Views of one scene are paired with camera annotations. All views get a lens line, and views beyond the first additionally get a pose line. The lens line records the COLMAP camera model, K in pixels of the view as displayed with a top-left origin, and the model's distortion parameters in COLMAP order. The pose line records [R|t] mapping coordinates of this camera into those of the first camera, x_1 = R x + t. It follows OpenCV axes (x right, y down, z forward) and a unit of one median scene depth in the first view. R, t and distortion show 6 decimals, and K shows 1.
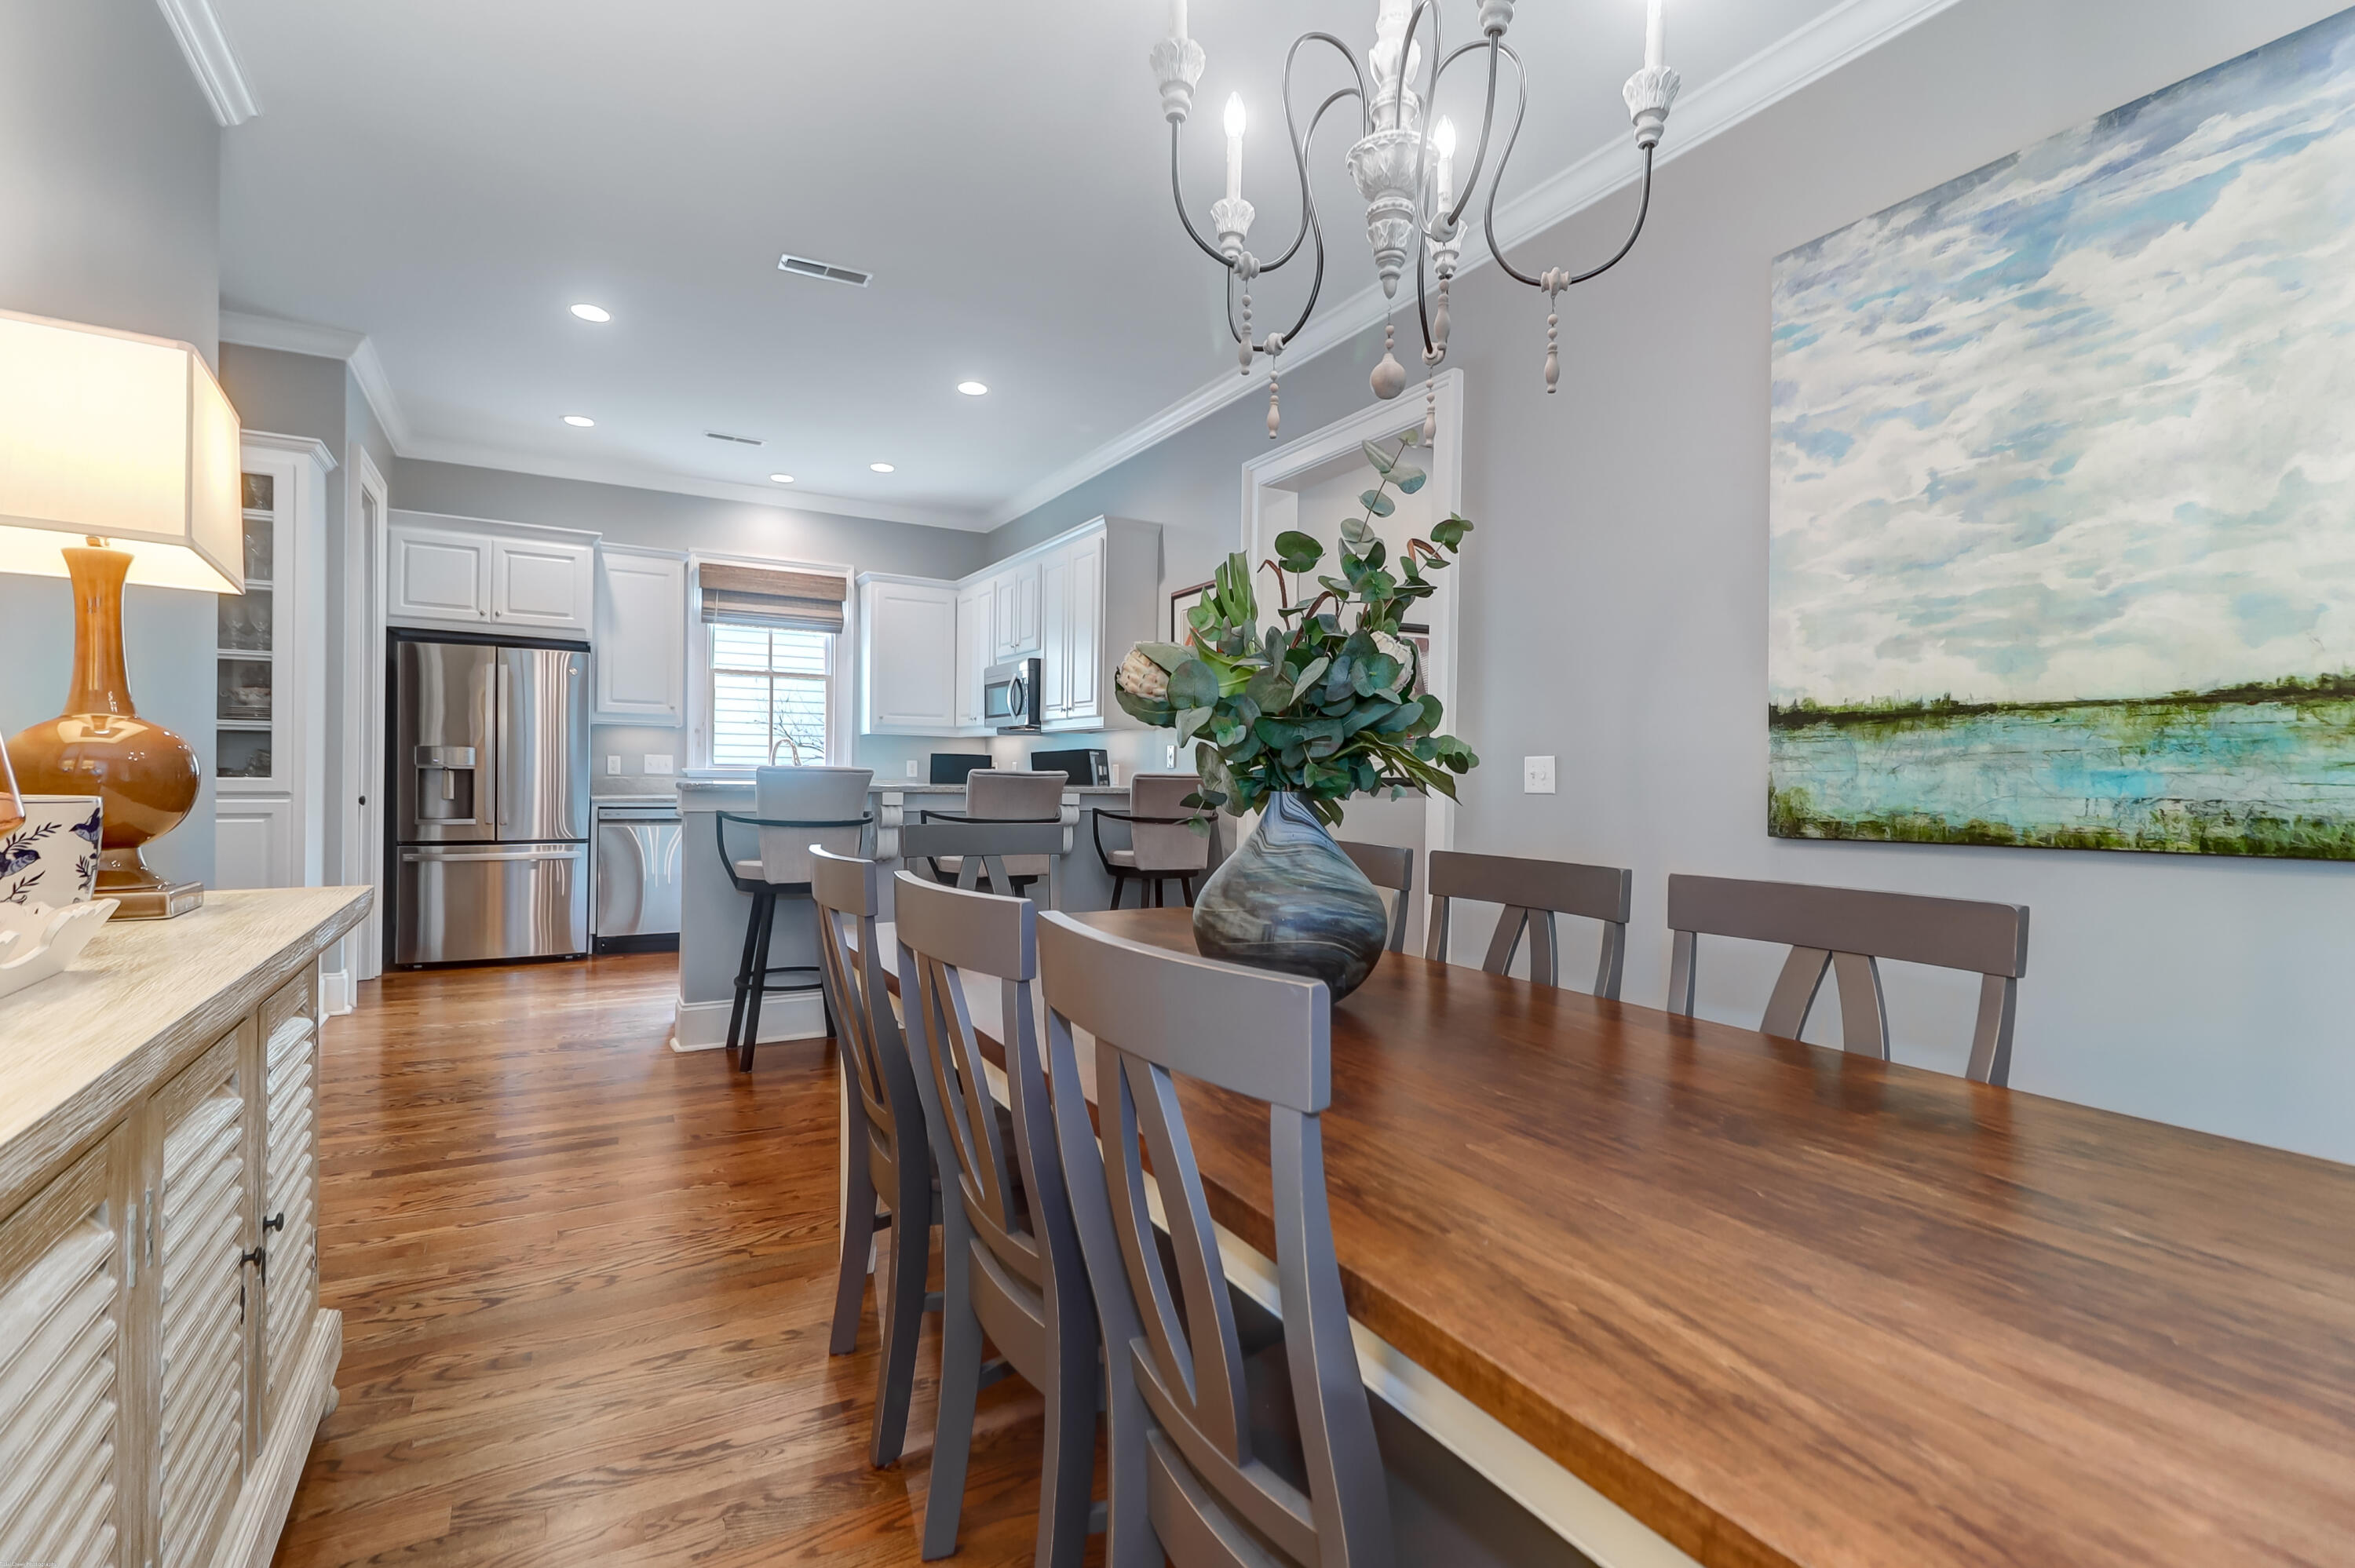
lens RADIAL K [[1093.8, 0, 1178.6], [0, 1093.8, 785.1], [0, 0, 1]] dist [0.012688, -0.006969]
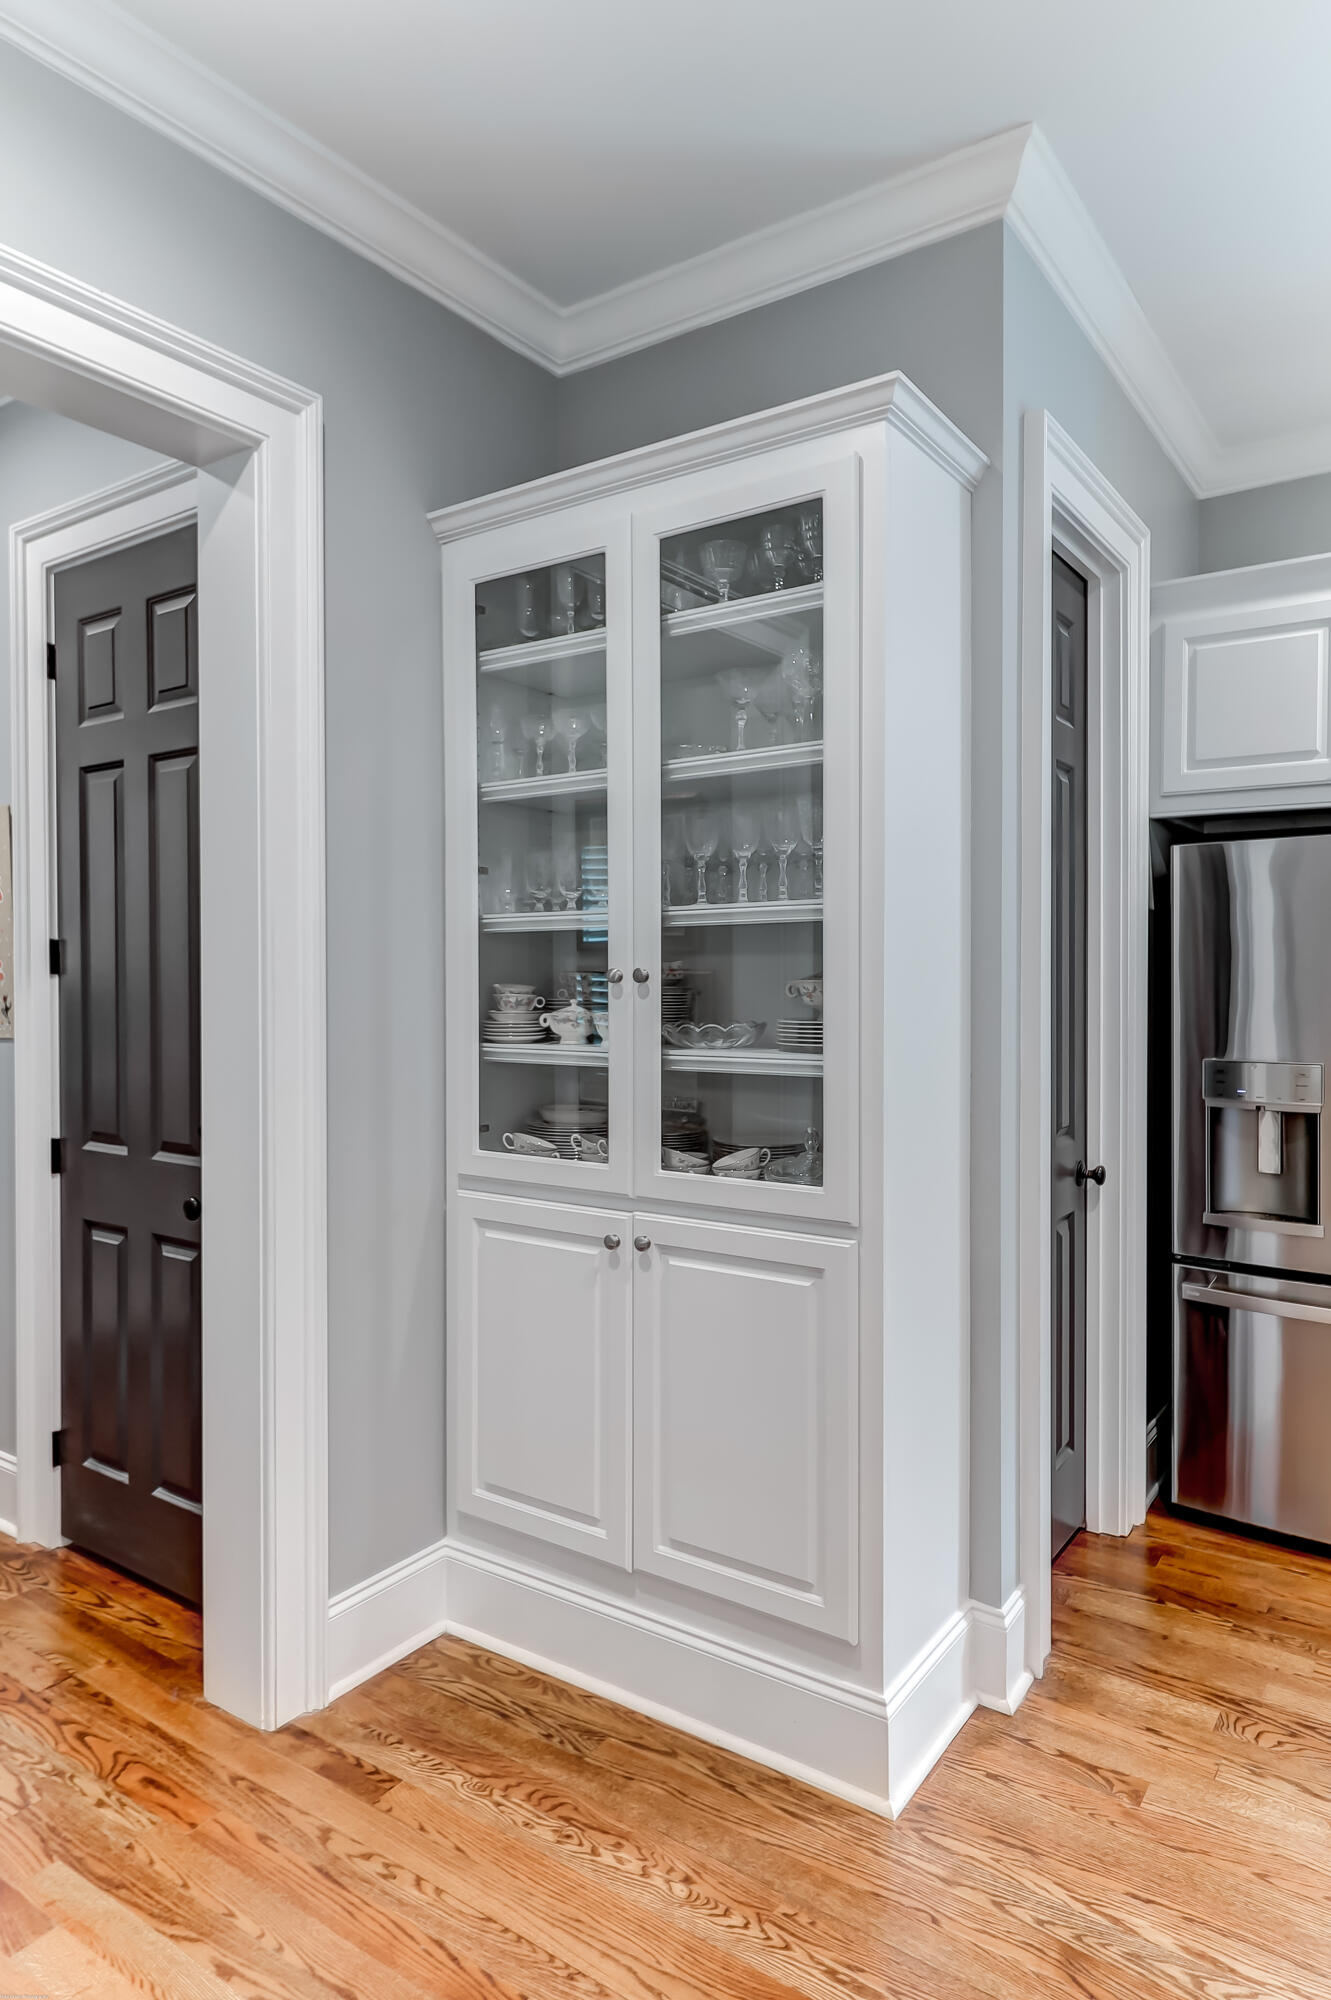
lens RADIAL K [[1228.0, 0, 672.9], [0, 1228.0, 989.9], [0, 0, 1]] dist [0.012881, -0.007324]
pose [[0.435946, -0.006695, -0.899948, -0.285707], [-0.000174, 0.999972, -0.007523, -0.056740], [0.899973, 0.003436, 0.435932, 0.510492]]
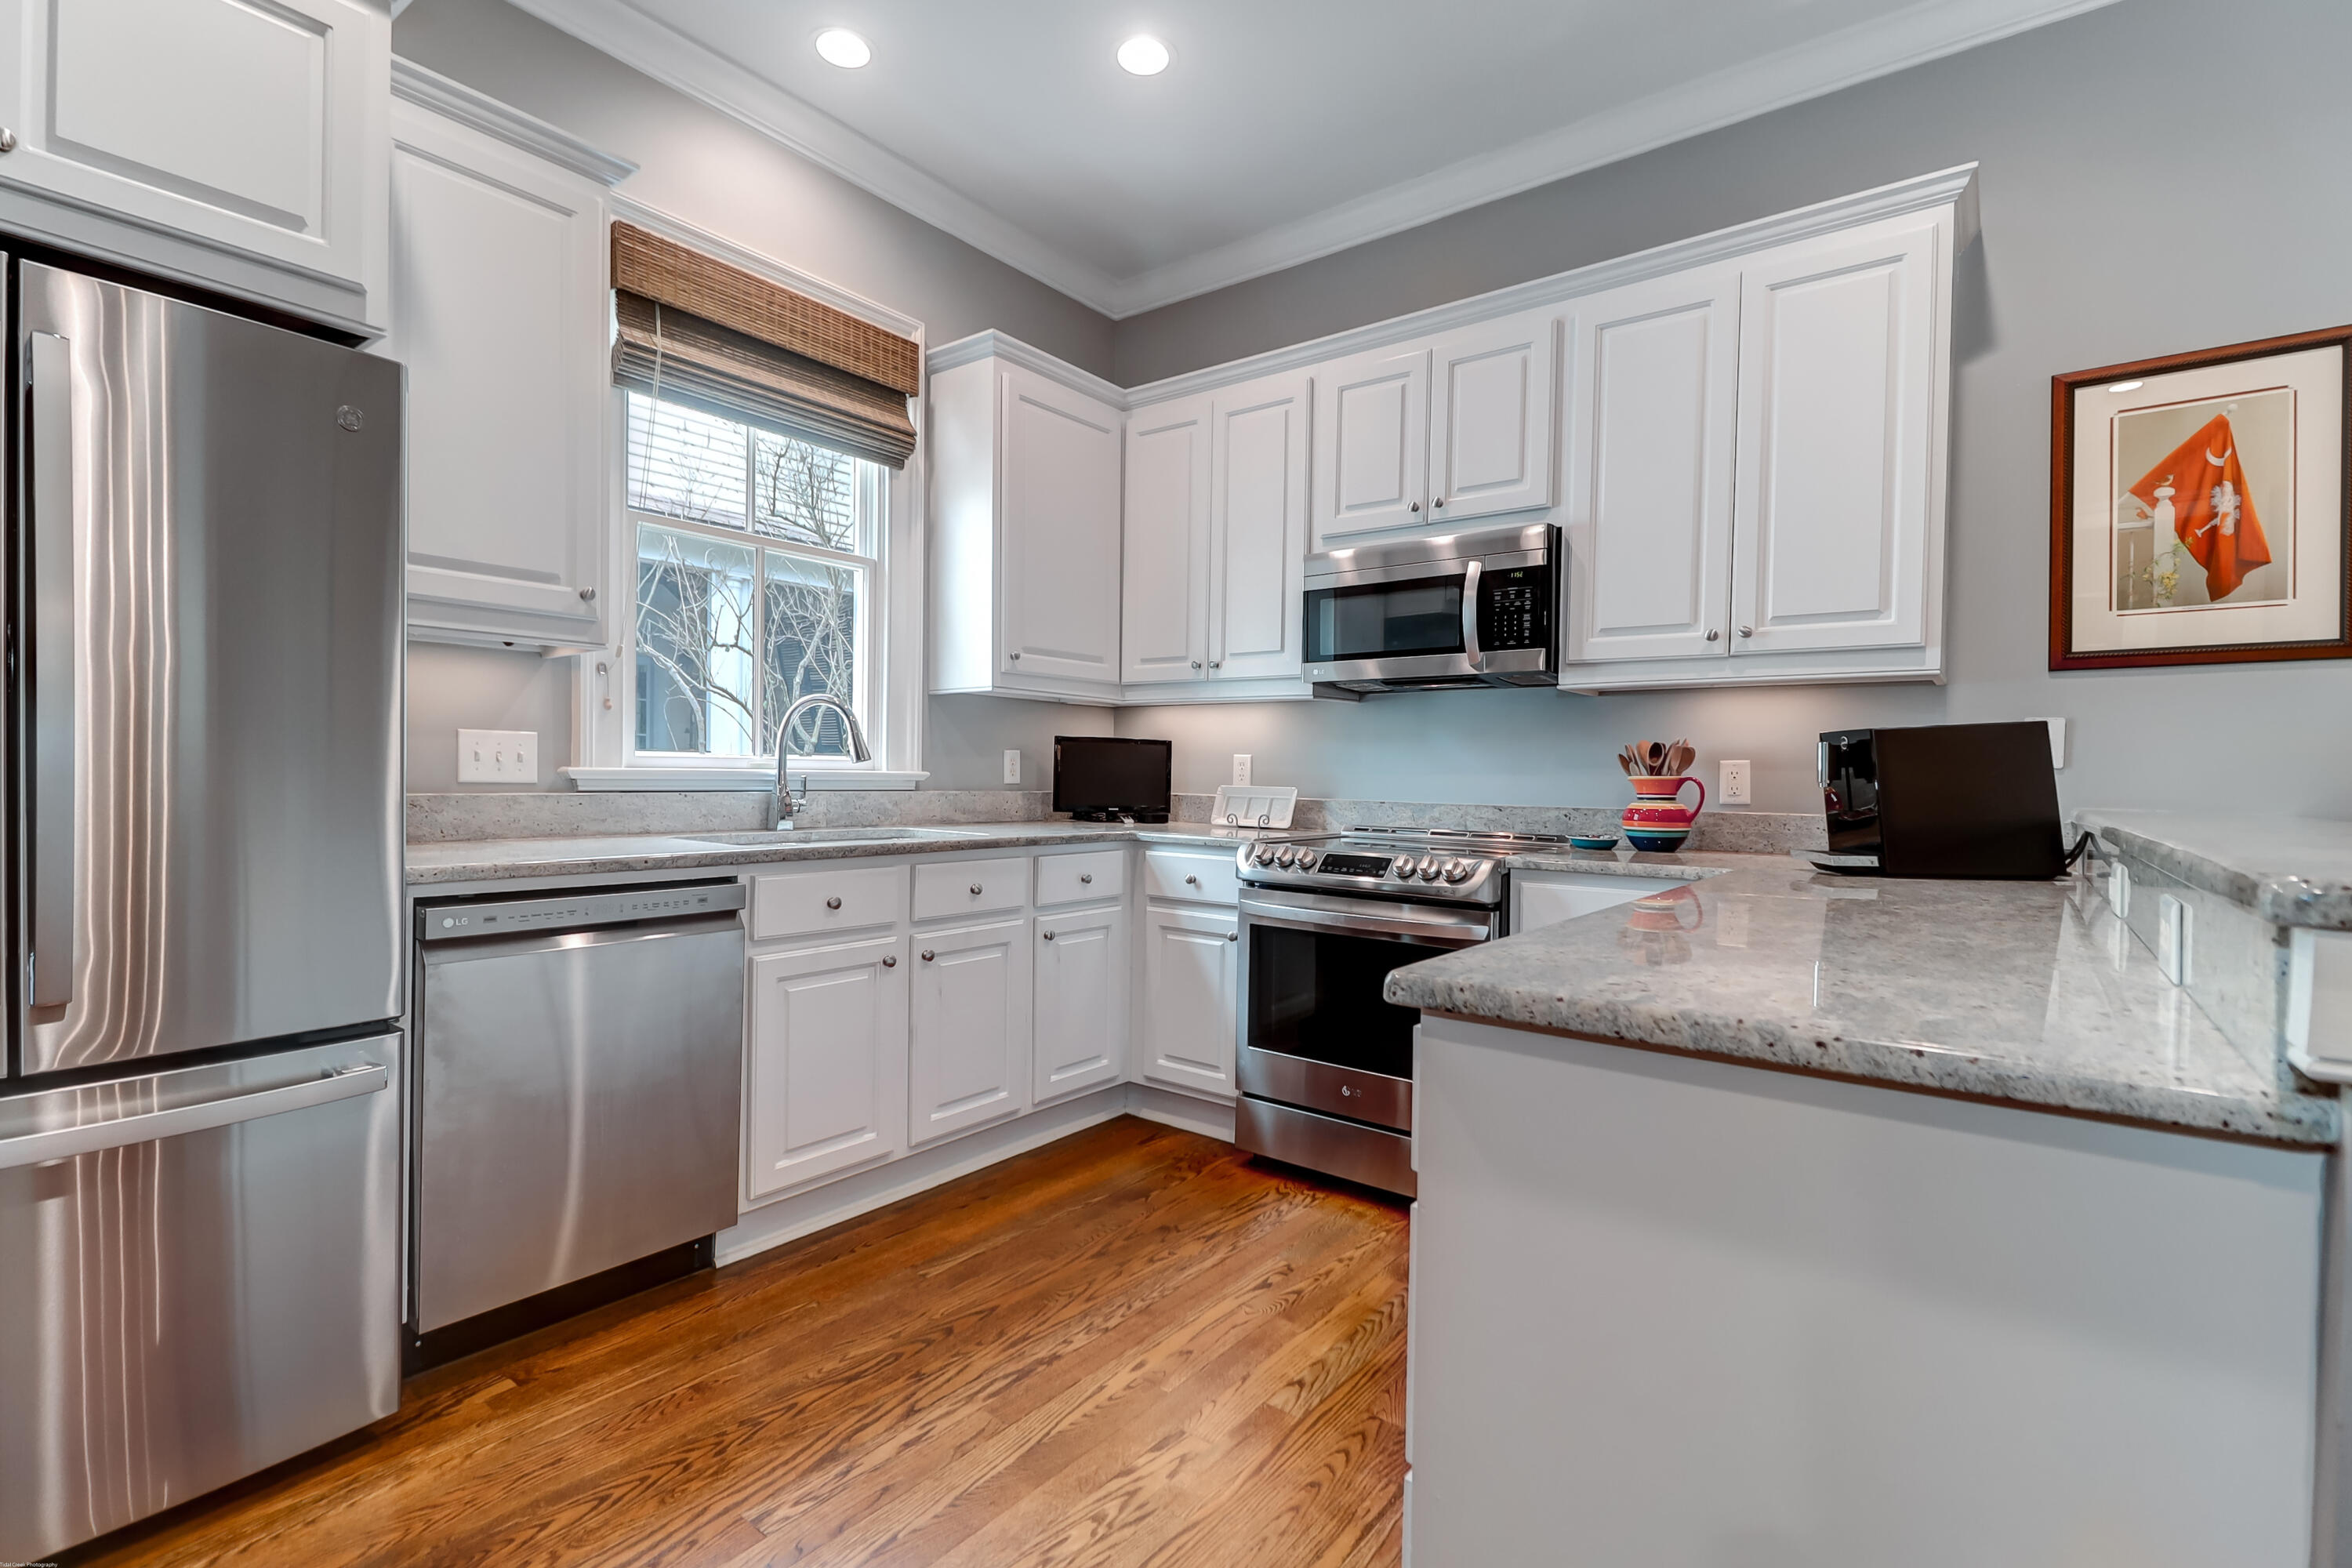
lens RADIAL K [[1092.5, 0, 1179.1], [0, 1092.5, 781.2], [0, 0, 1]] dist [0.012688, -0.006969]
pose [[0.919844, -0.006841, 0.392224, -0.452922], [0.006118, 0.999976, 0.003095, -0.011601], [-0.392236, -0.000447, 0.919864, 0.641906]]
